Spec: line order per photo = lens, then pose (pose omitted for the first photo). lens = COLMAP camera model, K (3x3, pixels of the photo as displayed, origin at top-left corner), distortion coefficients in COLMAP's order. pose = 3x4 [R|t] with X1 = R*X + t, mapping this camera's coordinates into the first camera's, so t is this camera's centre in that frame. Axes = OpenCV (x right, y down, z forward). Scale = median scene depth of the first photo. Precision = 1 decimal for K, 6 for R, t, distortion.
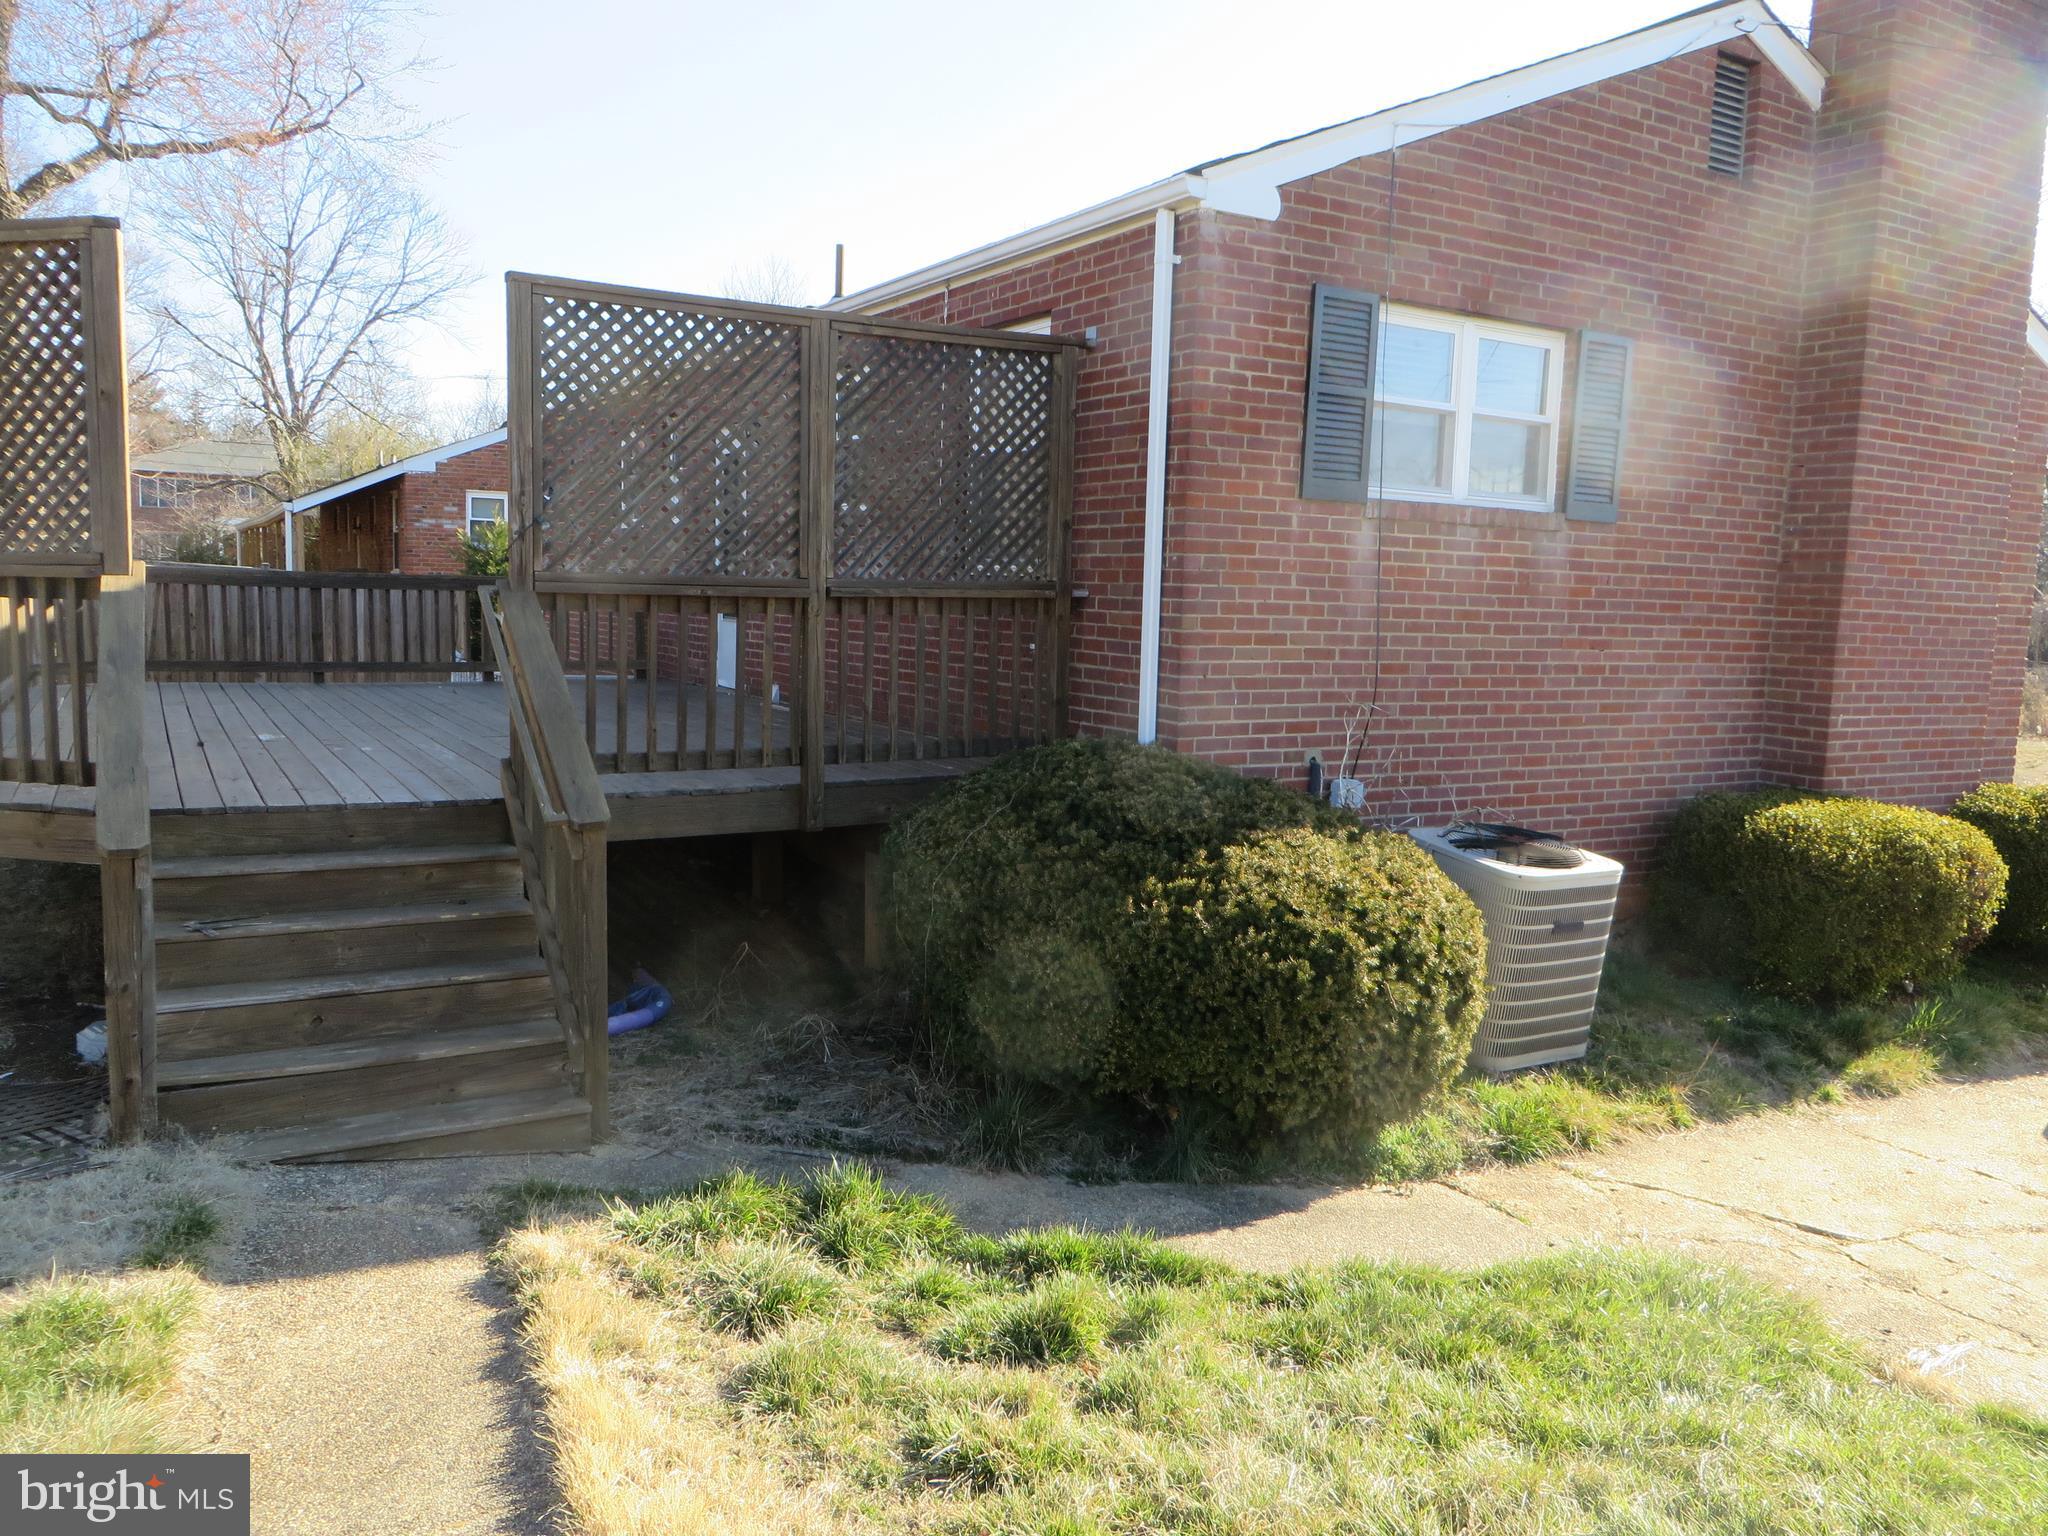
lens RADIAL K [[1541.4, 0, 1038.3], [0, 1541.4, 762.5], [0, 0, 1]] dist [-0.015984, 0.008020]
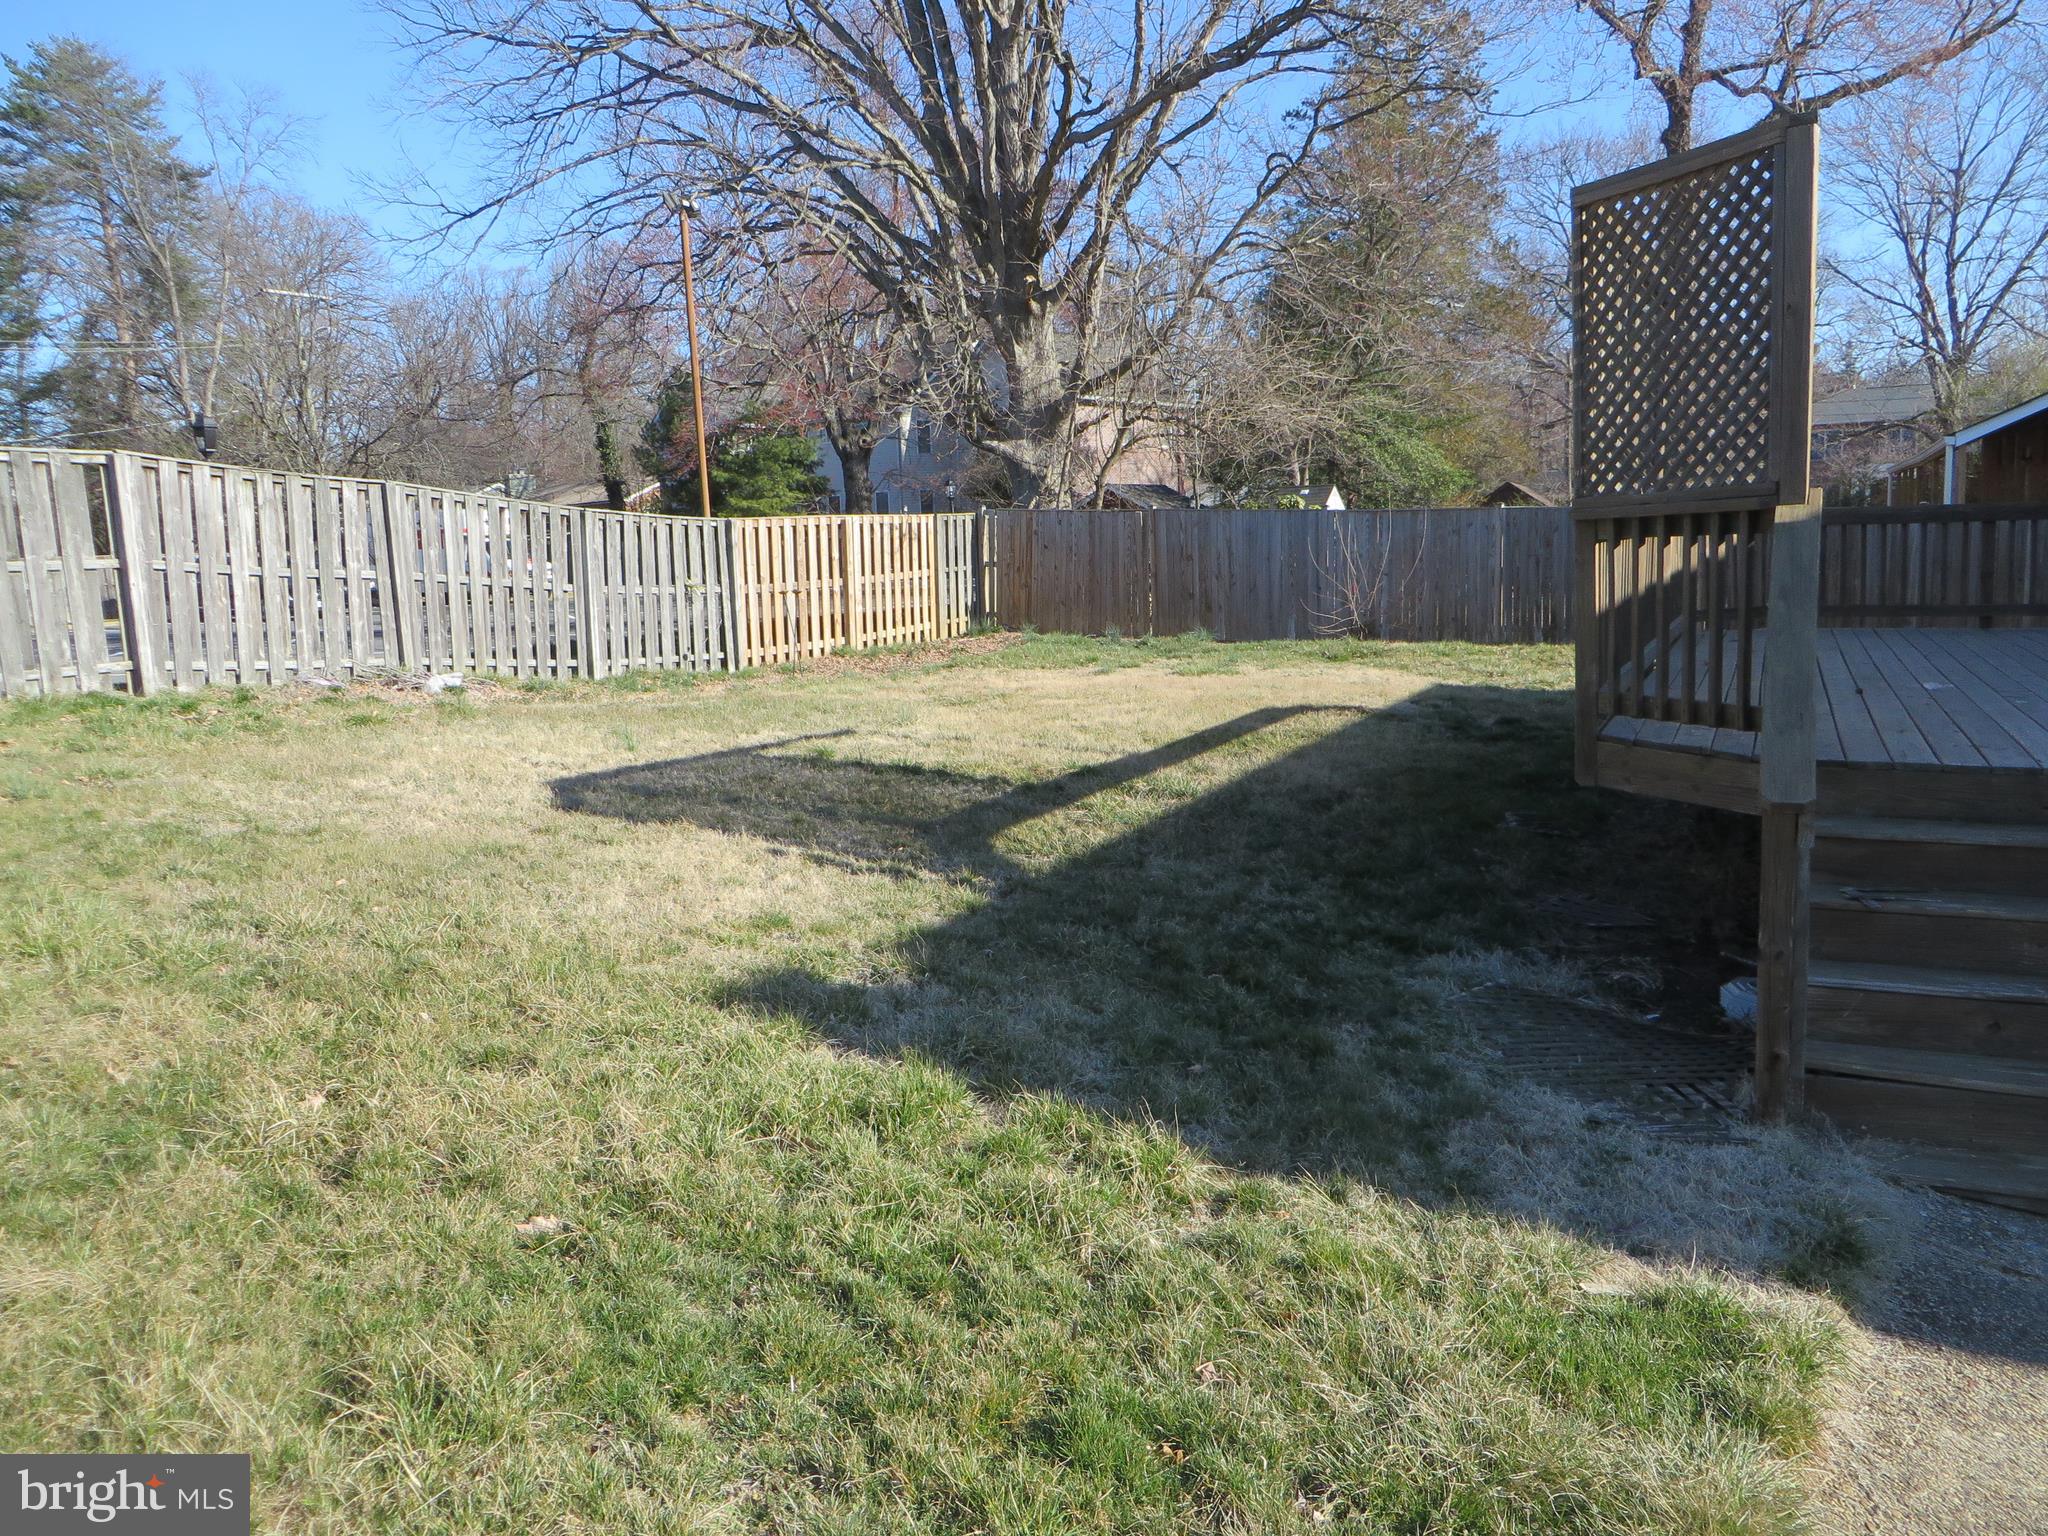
lens RADIAL K [[1541.4, 0, 1033.9], [0, 1541.4, 753.6], [0, 0, 1]] dist [-0.015984, 0.008020]
pose [[0.557729, 0.060481, -0.827817, -0.075417], [-0.039154, 0.998148, 0.046546, 0.002392], [0.829099, 0.006452, 0.559064, 0.098158]]
